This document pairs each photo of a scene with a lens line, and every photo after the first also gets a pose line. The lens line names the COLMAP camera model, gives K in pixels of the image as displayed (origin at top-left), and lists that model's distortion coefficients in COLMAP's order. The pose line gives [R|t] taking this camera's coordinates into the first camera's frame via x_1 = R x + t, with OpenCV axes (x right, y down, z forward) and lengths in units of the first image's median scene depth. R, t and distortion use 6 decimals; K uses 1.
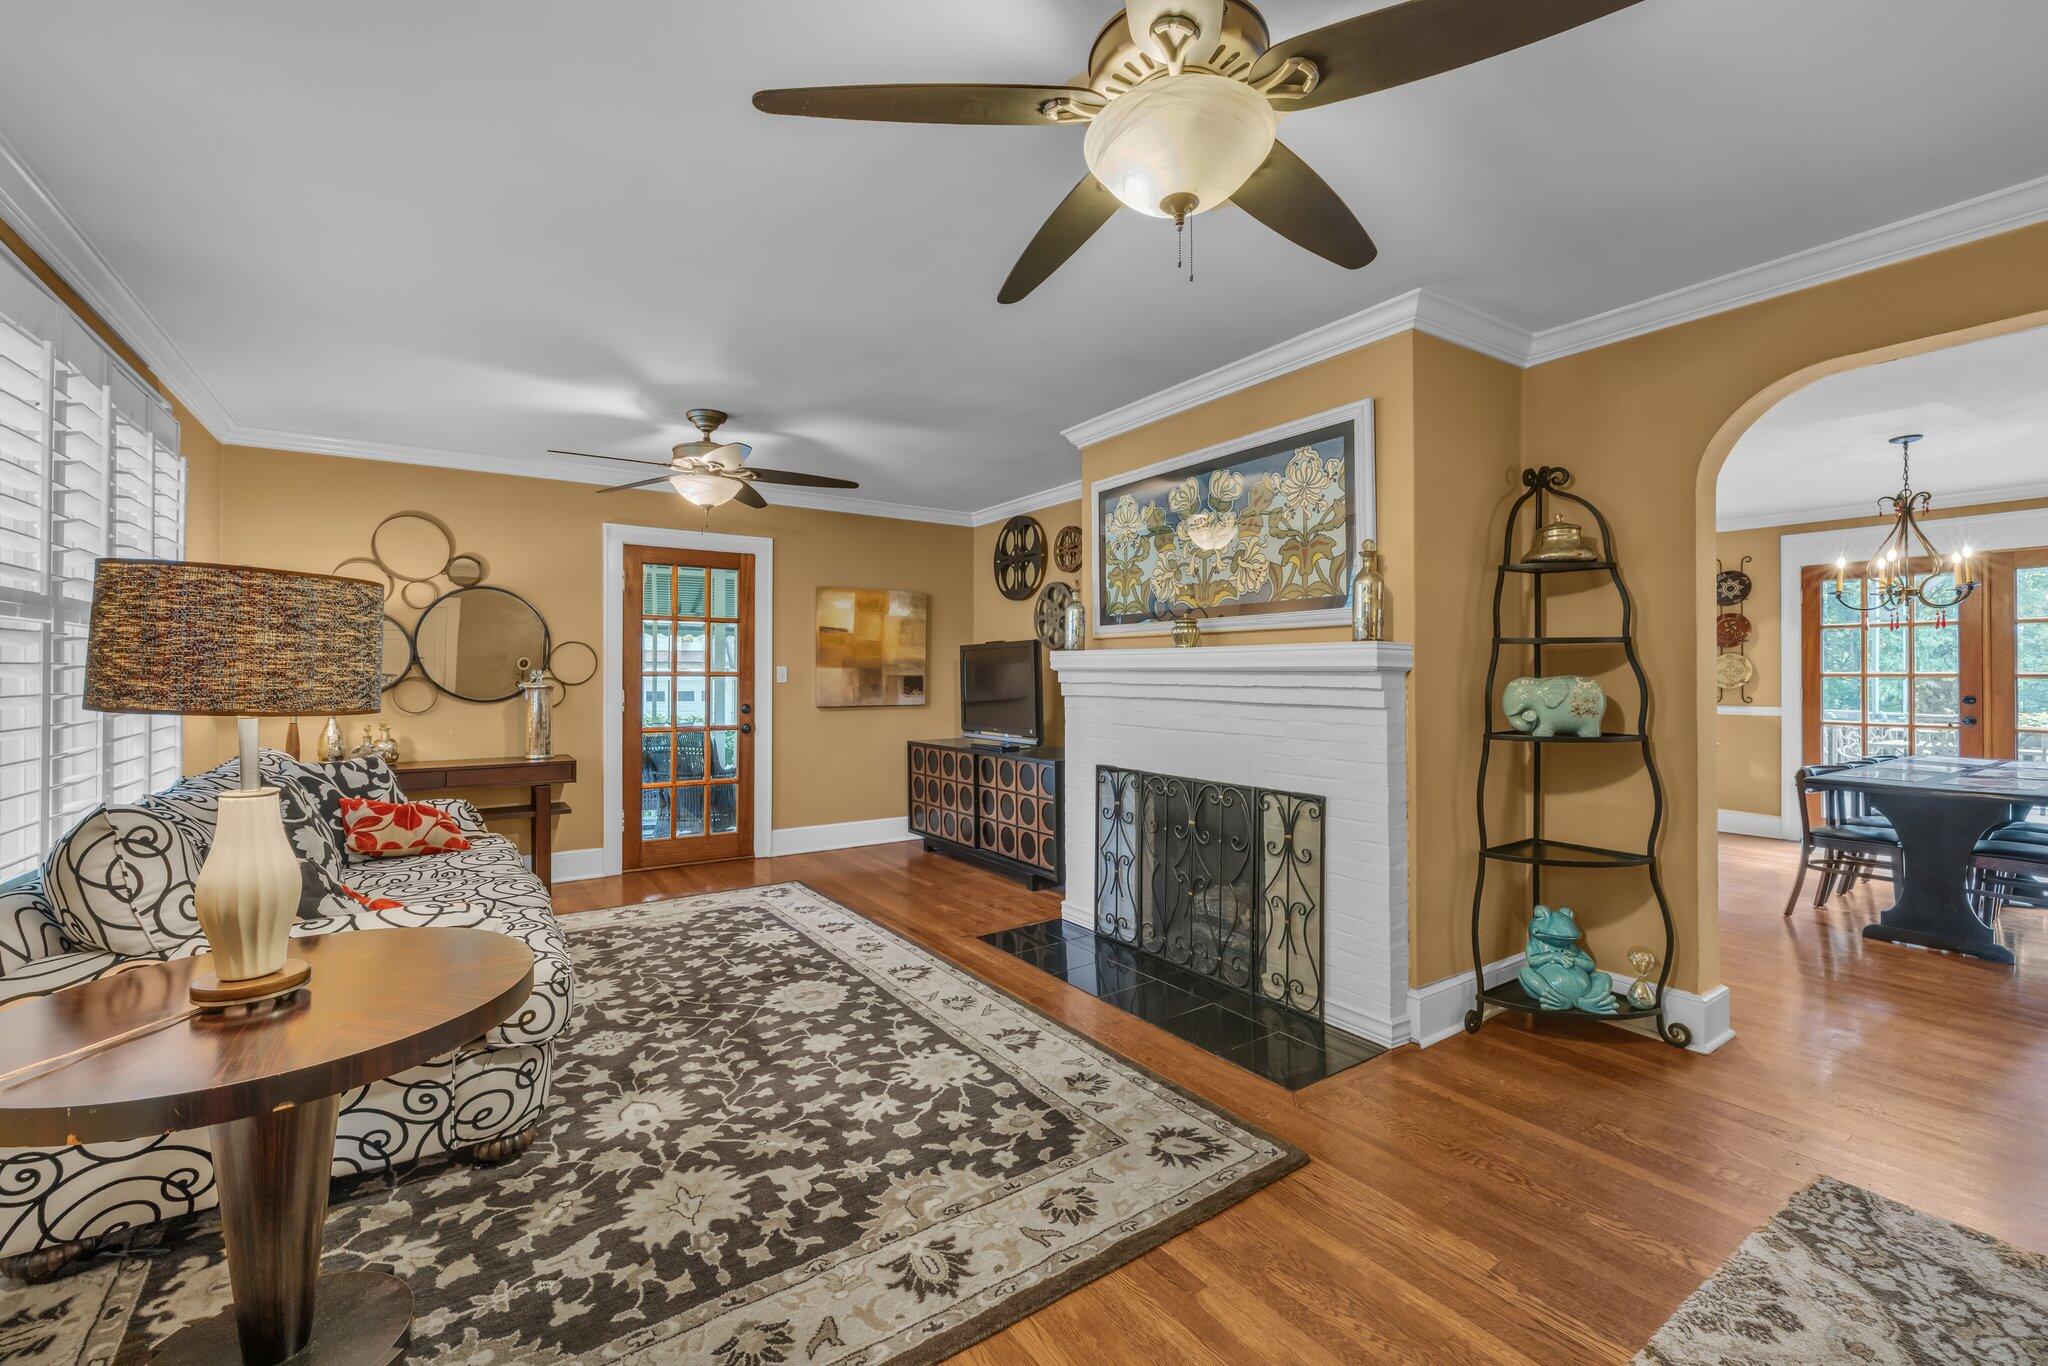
lens RADIAL K [[856.6, 0, 1023.1], [0, 856.6, 677.0], [0, 0, 1]] dist [0.001551, -0.000168]
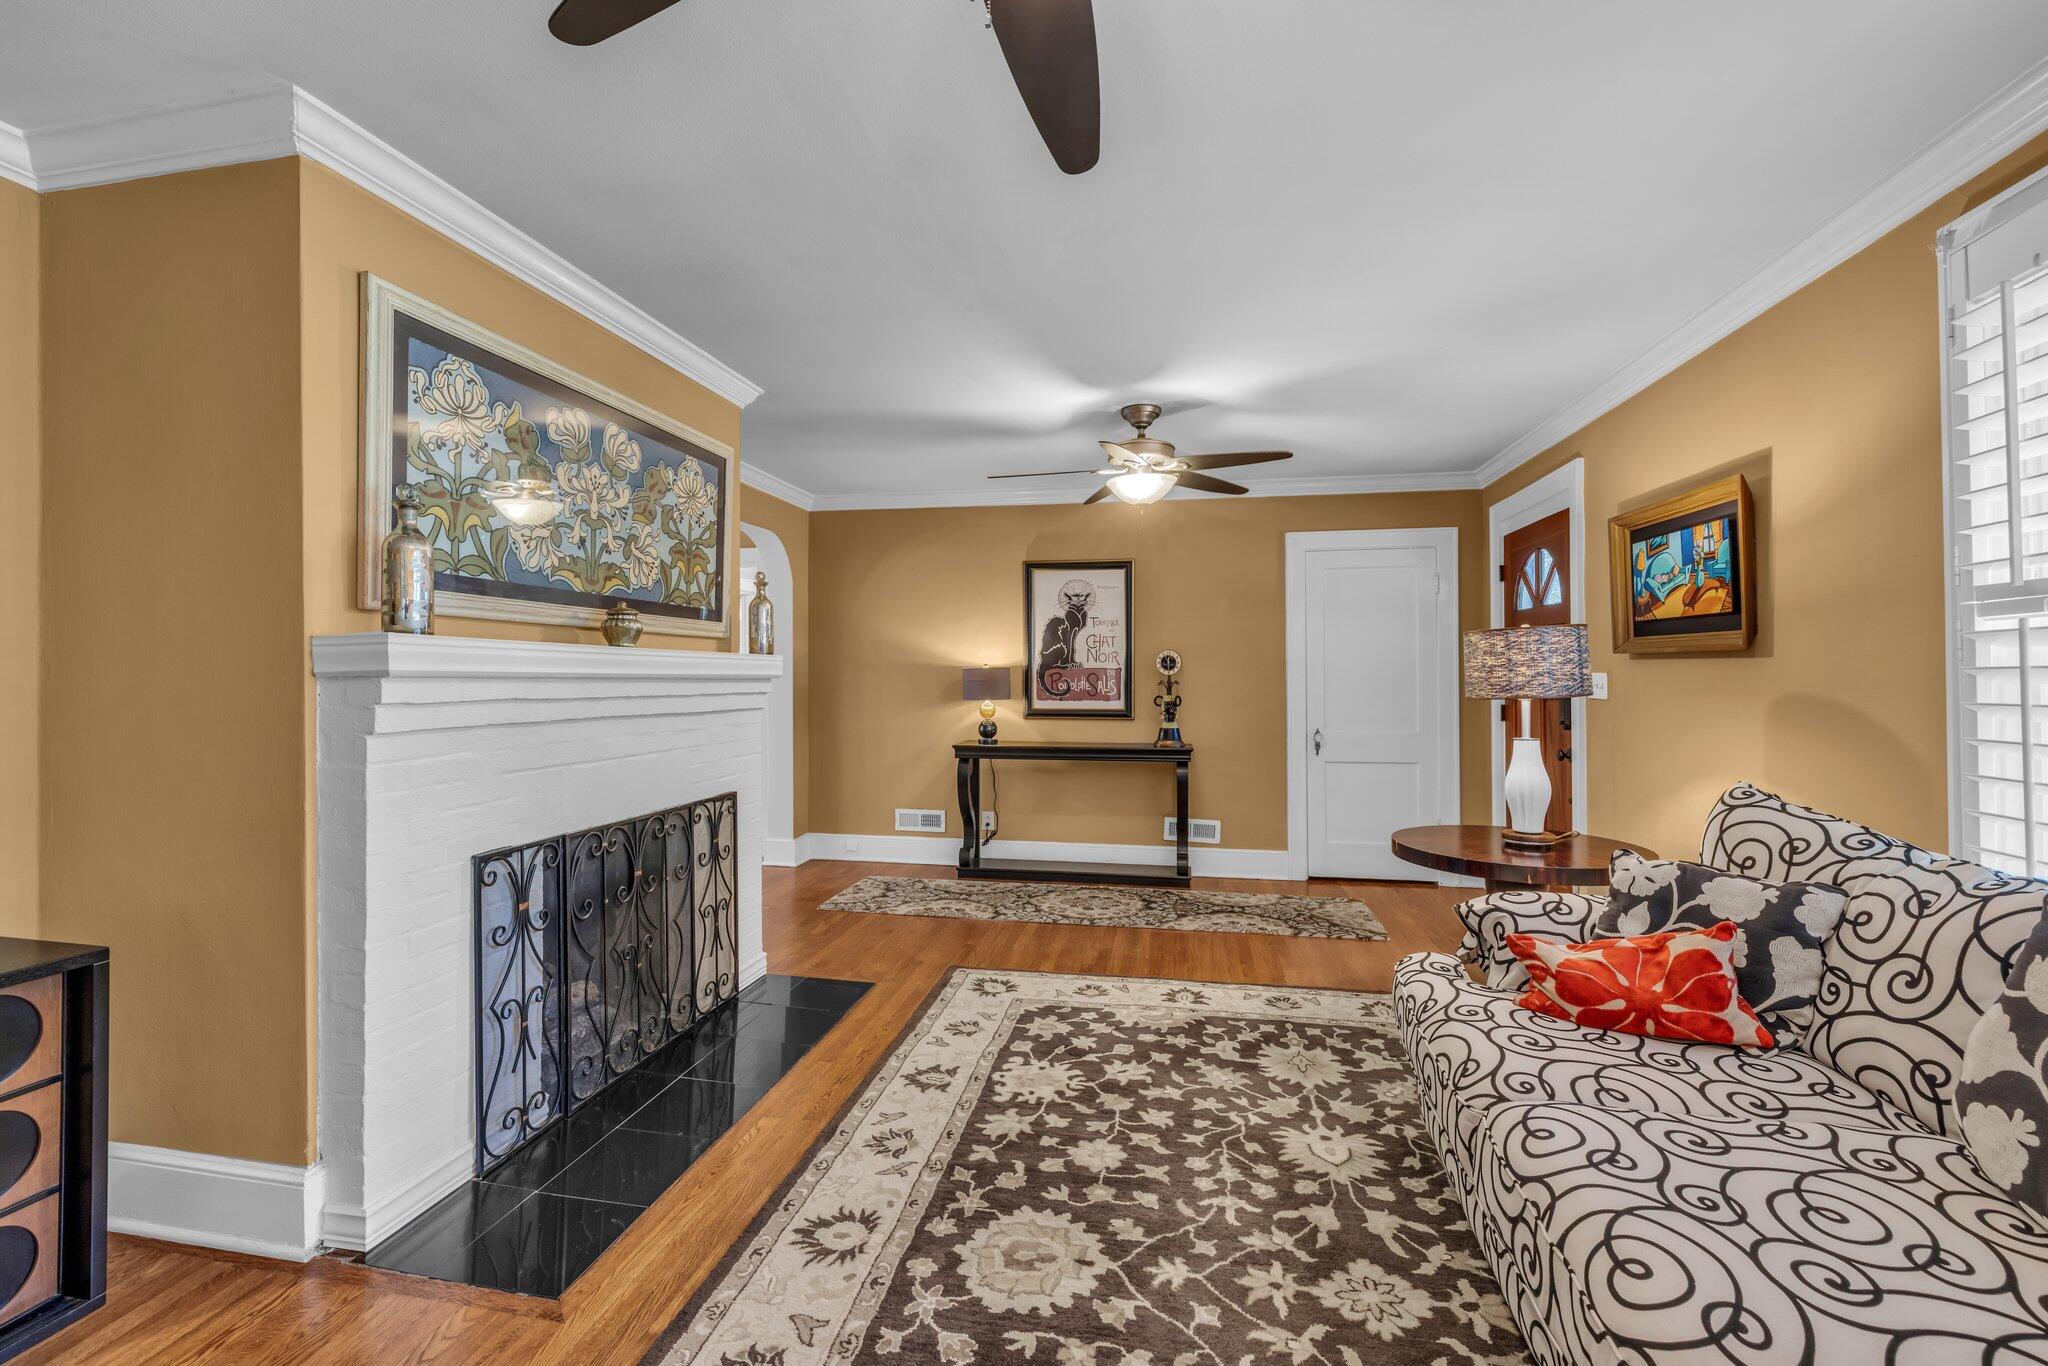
lens RADIAL K [[856.6, 0, 1022.5], [0, 856.6, 674.9], [0, 0, 1]] dist [0.001551, -0.000168]
pose [[-0.703903, 0.003420, 0.710288, -0.758348], [0.005060, 0.999987, 0.000199, -0.010843], [-0.710278, 0.003734, -0.703911, 1.637388]]
